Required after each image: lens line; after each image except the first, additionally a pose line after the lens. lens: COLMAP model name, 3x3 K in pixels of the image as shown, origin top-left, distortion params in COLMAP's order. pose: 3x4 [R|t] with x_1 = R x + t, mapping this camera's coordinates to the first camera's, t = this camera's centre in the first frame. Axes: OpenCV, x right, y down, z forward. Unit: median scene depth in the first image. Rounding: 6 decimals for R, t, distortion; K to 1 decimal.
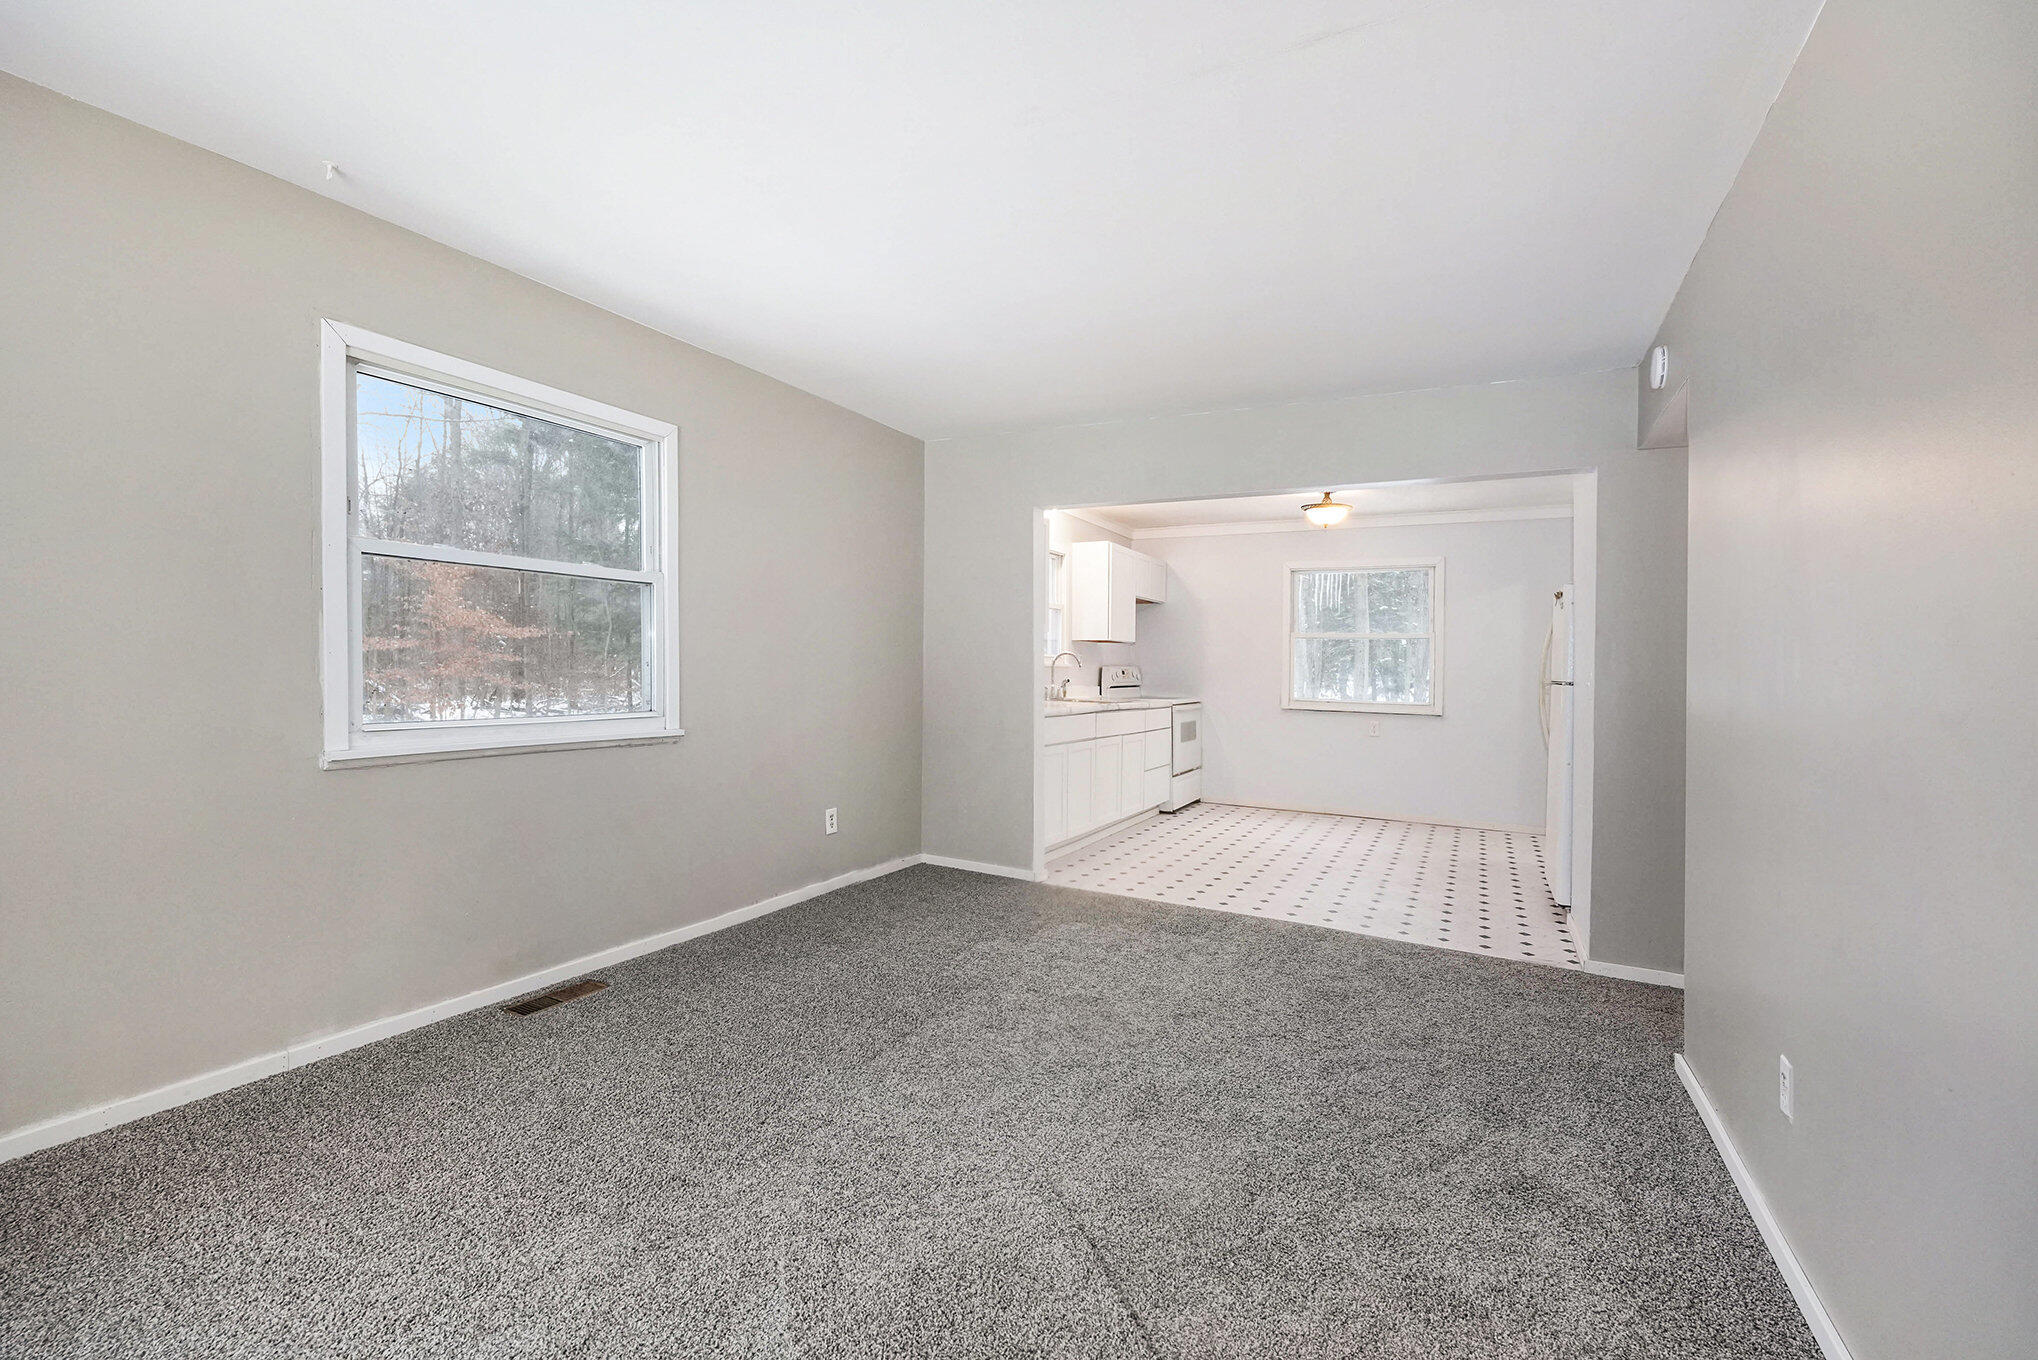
lens RADIAL K [[875.5, 0, 1022.1], [0, 875.5, 676.5], [0, 0, 1]] dist [-0.001713, -0.000147]
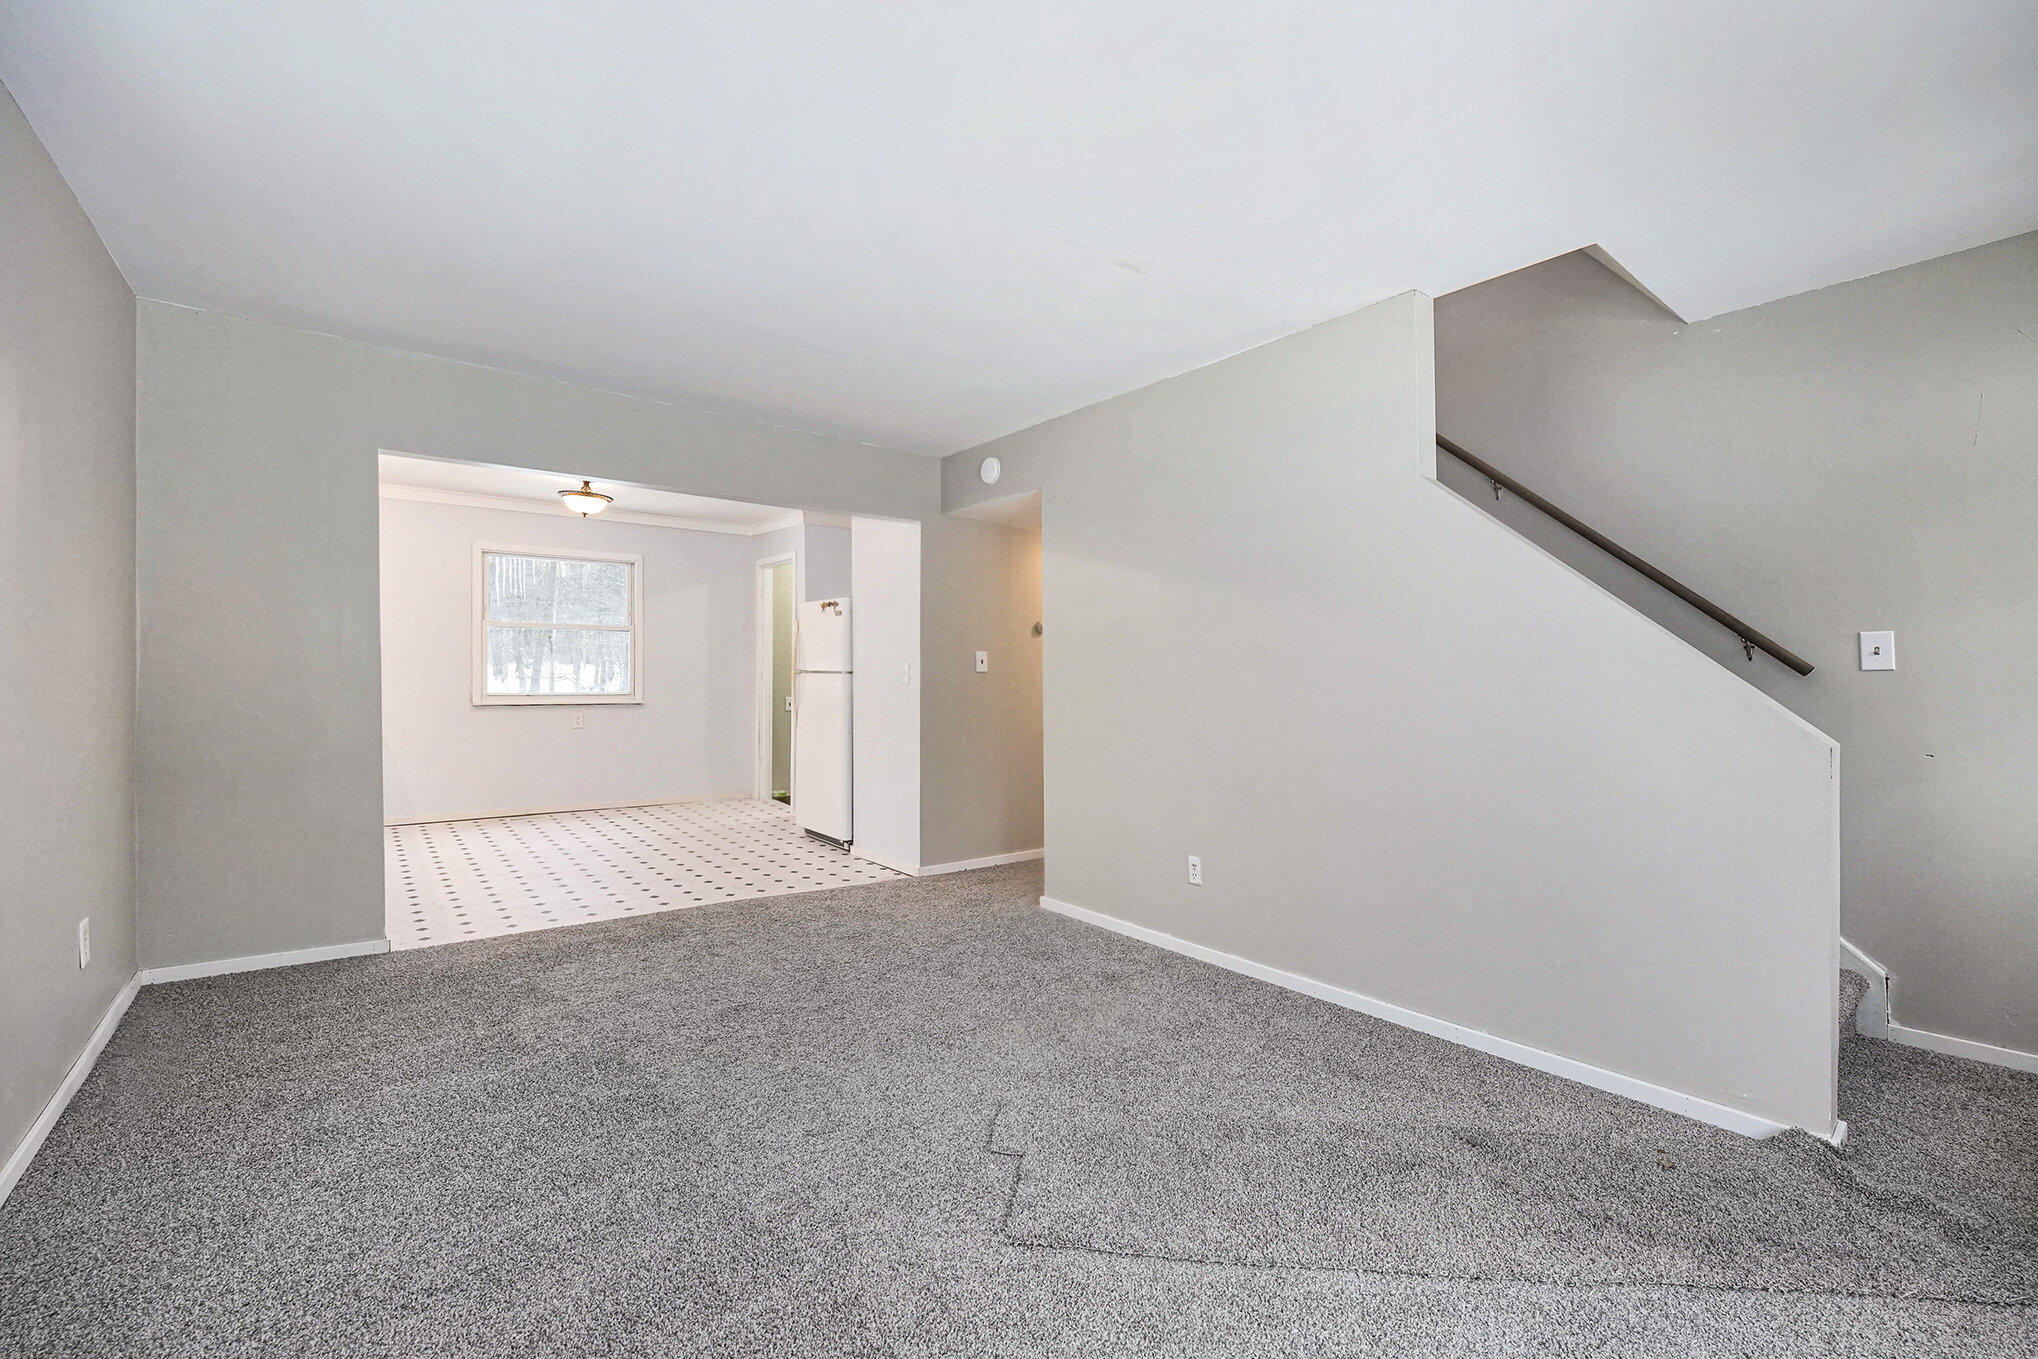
lens RADIAL K [[875.5, 0, 1018.8], [0, 875.5, 671.4], [0, 0, 1]] dist [-0.001713, -0.000147]
pose [[0.409789, -0.020058, 0.911960, -0.430899], [0.006985, 0.999798, 0.018851, -0.016107], [-0.912153, -0.001355, 0.409847, 0.196434]]
